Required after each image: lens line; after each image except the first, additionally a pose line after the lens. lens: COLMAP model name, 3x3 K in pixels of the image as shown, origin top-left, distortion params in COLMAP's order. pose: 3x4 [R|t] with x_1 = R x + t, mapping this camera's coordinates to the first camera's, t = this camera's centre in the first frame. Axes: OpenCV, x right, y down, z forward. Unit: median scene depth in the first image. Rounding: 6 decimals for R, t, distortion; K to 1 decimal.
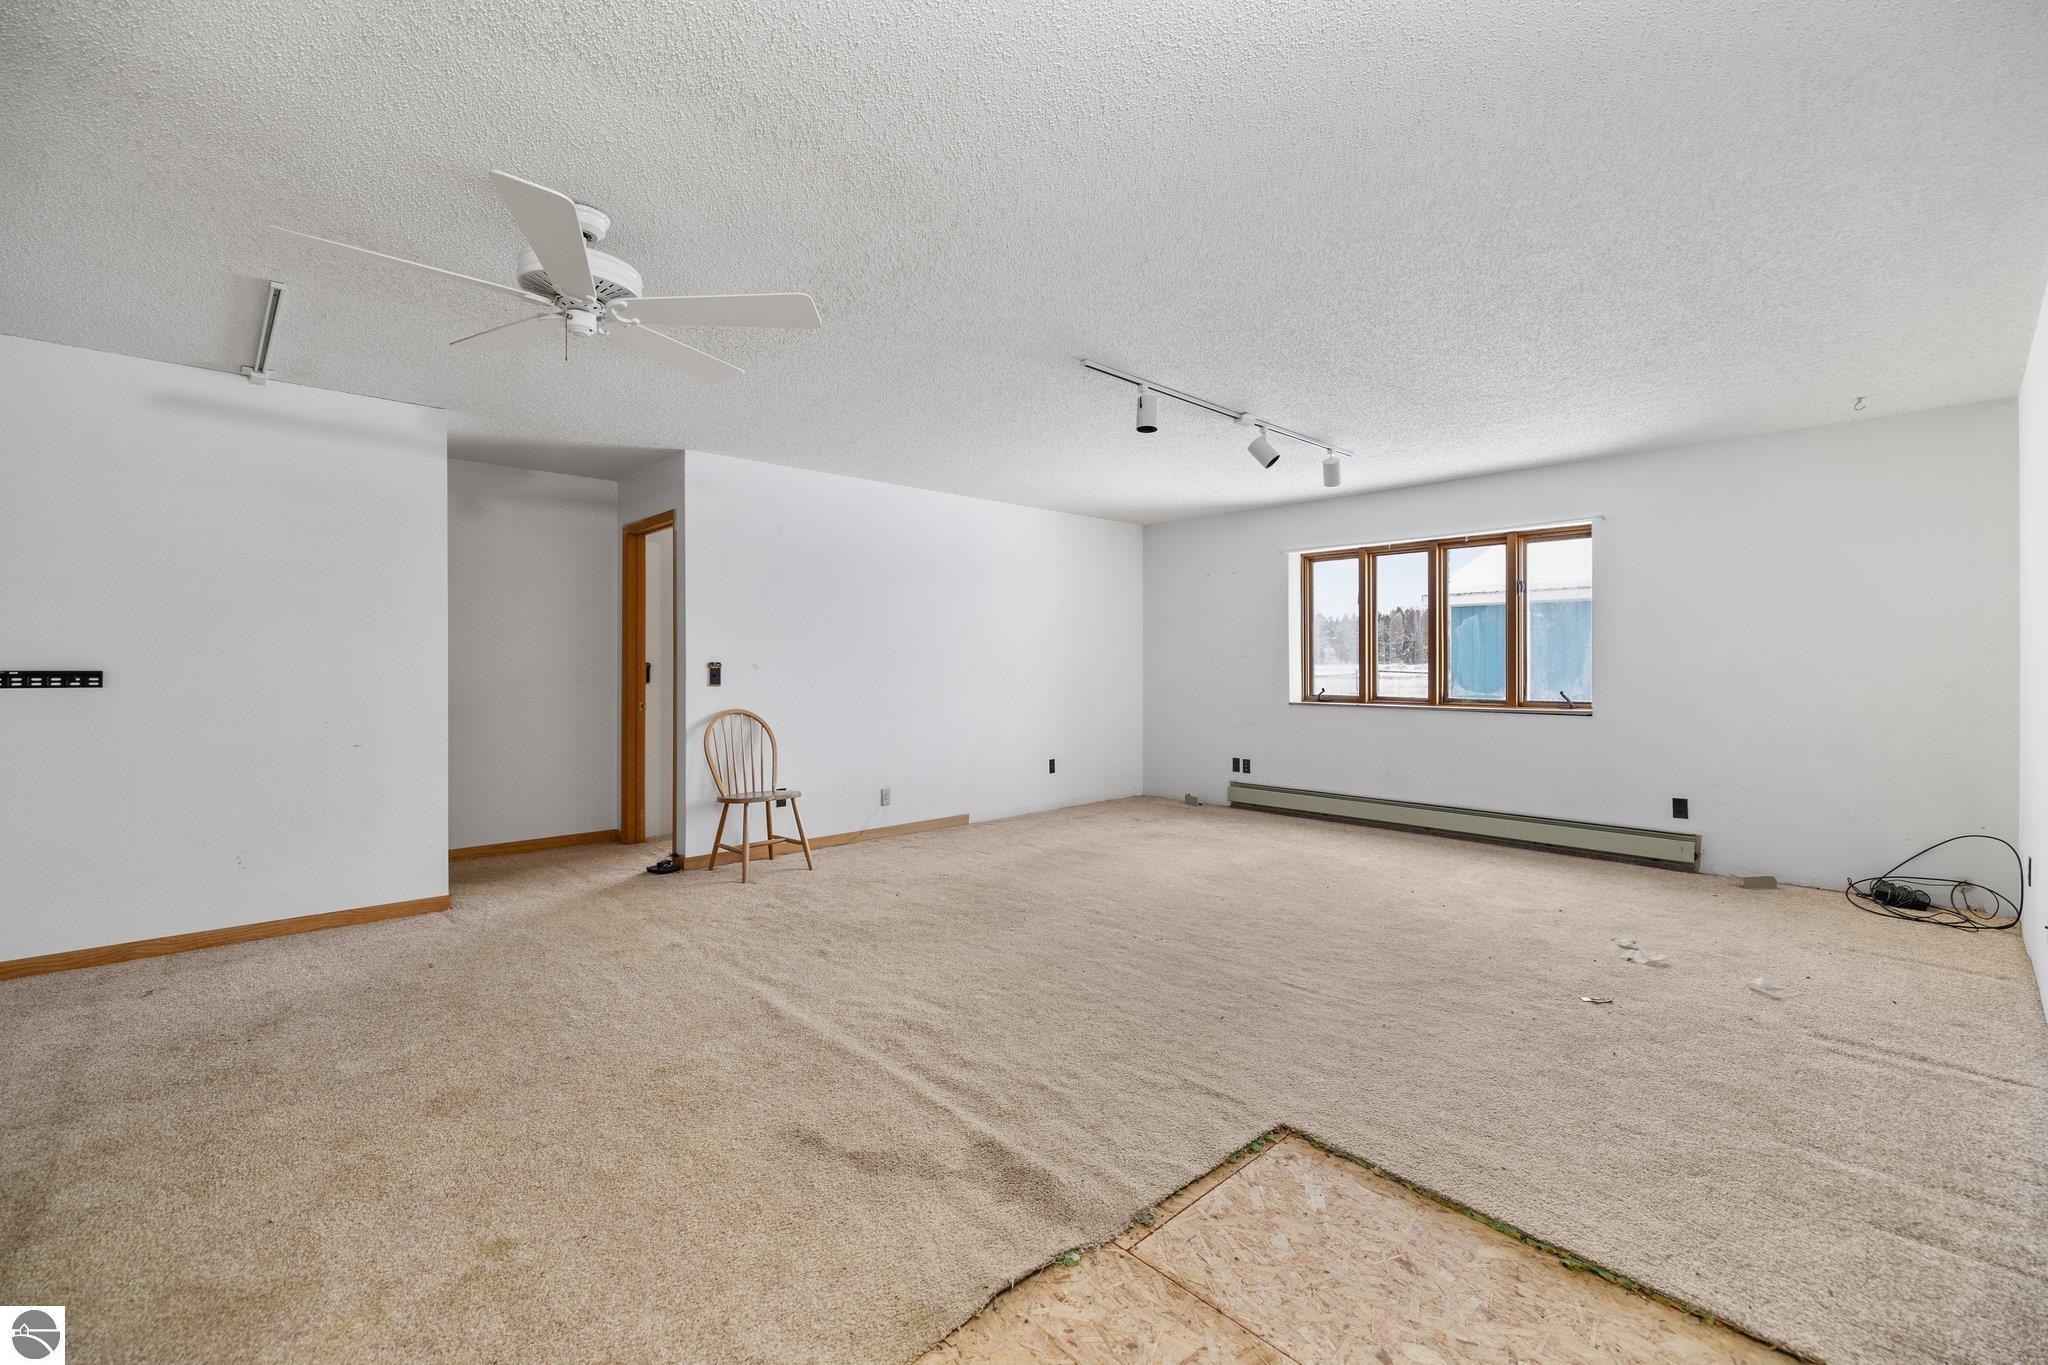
lens RADIAL K [[857.6, 0, 1018.5], [0, 857.6, 660.5], [0, 0, 1]] dist [0.000488, -0.000028]
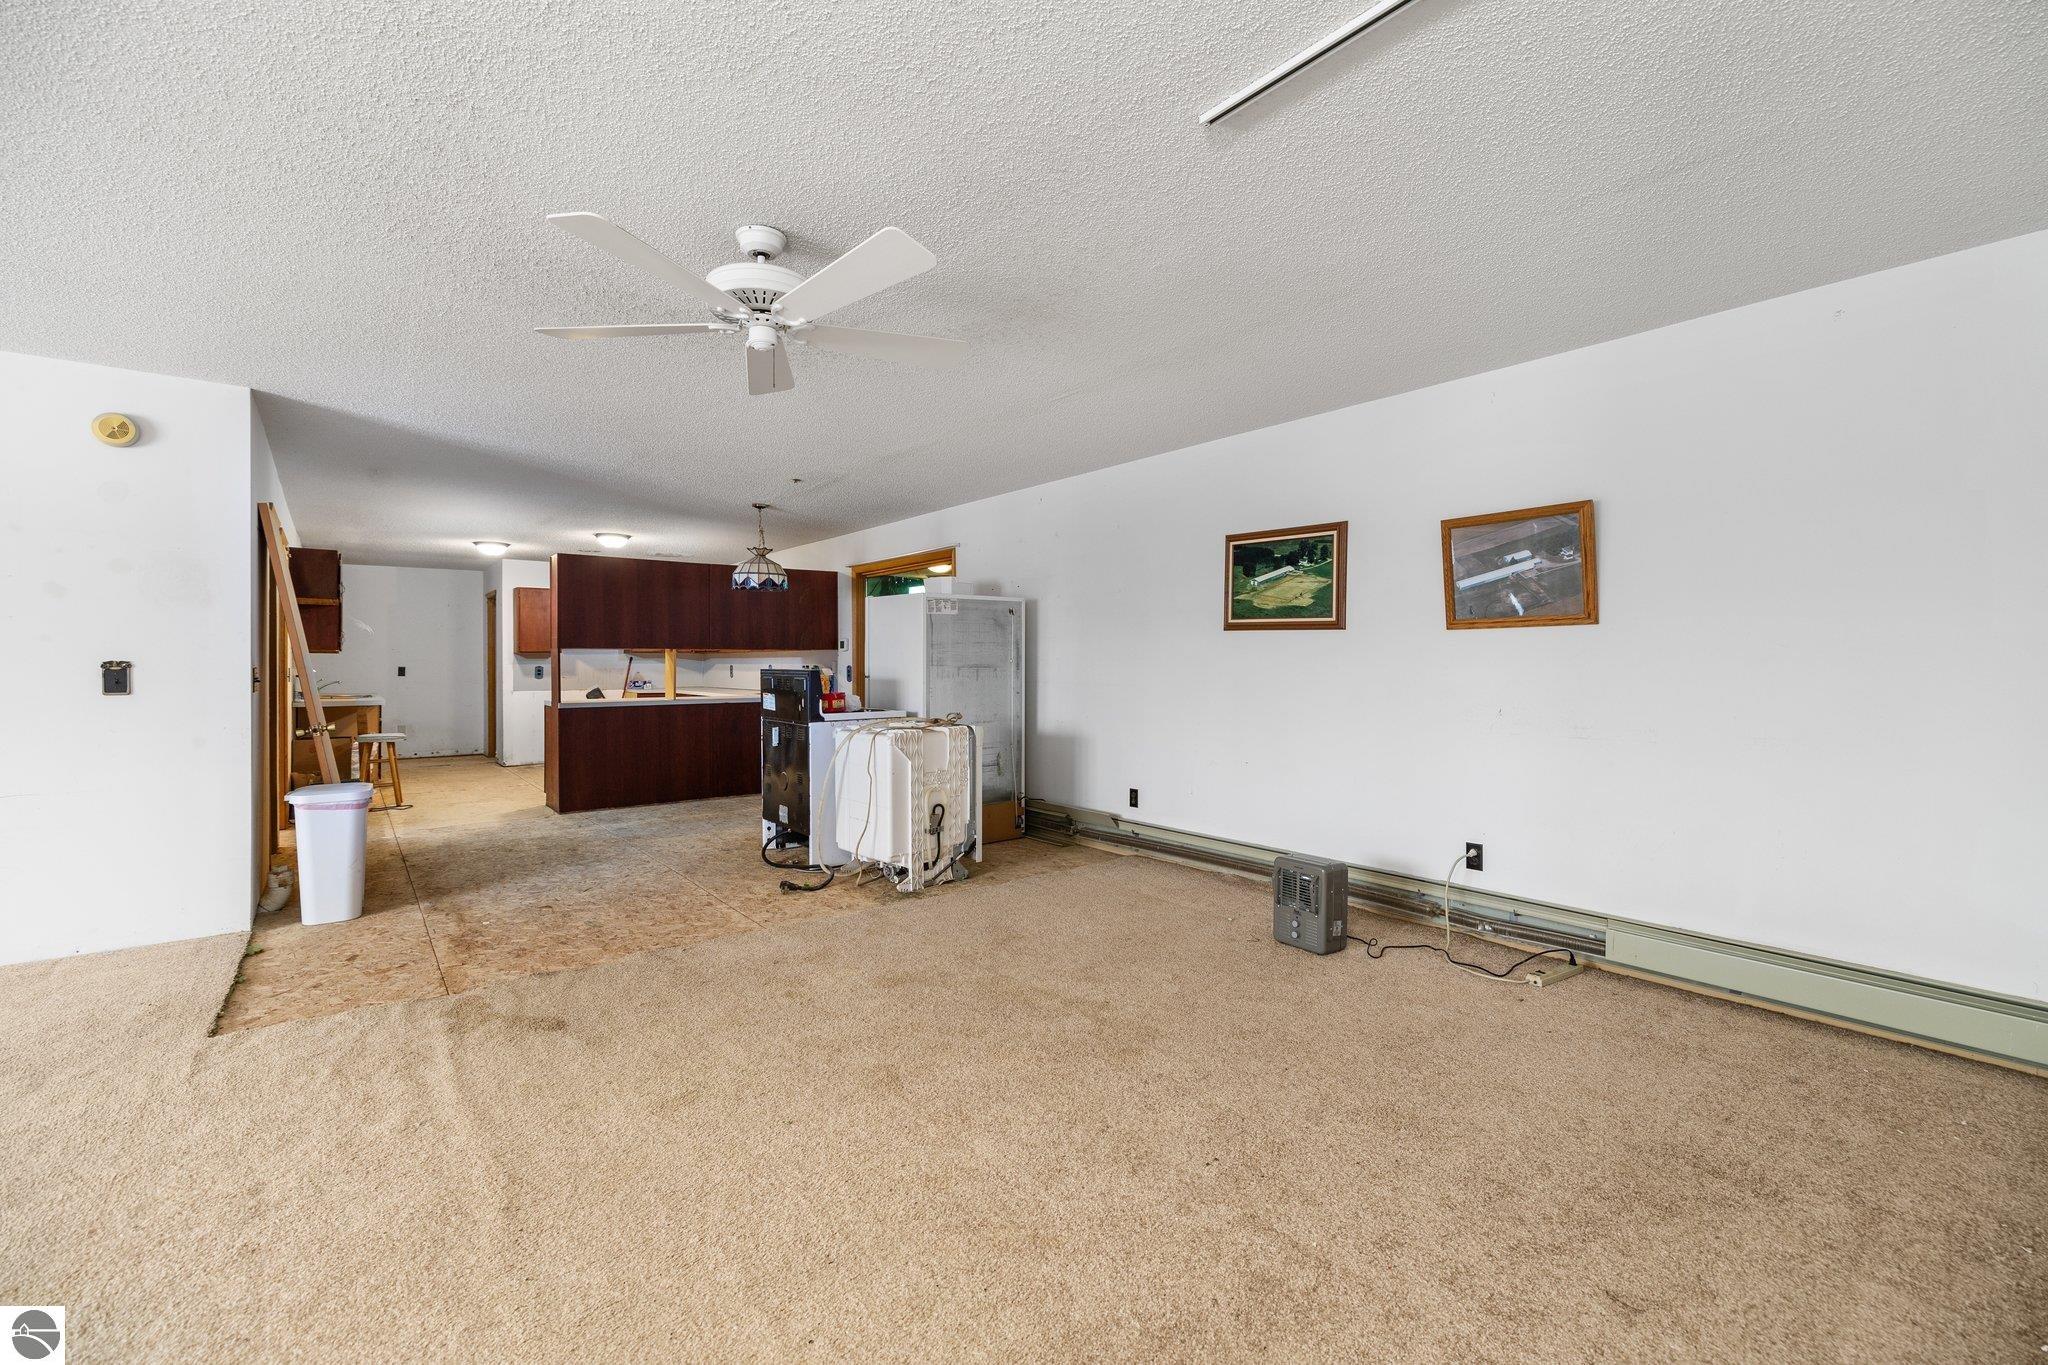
lens RADIAL K [[857.6, 0, 1018.5], [0, 857.6, 660.5], [0, 0, 1]] dist [0.000488, -0.000028]
pose [[-0.996761, 0.002345, 0.080391, -1.058511], [0.002206, 0.999996, -0.001817, -0.004326], [-0.080395, -0.001634, -0.996762, 2.358867]]
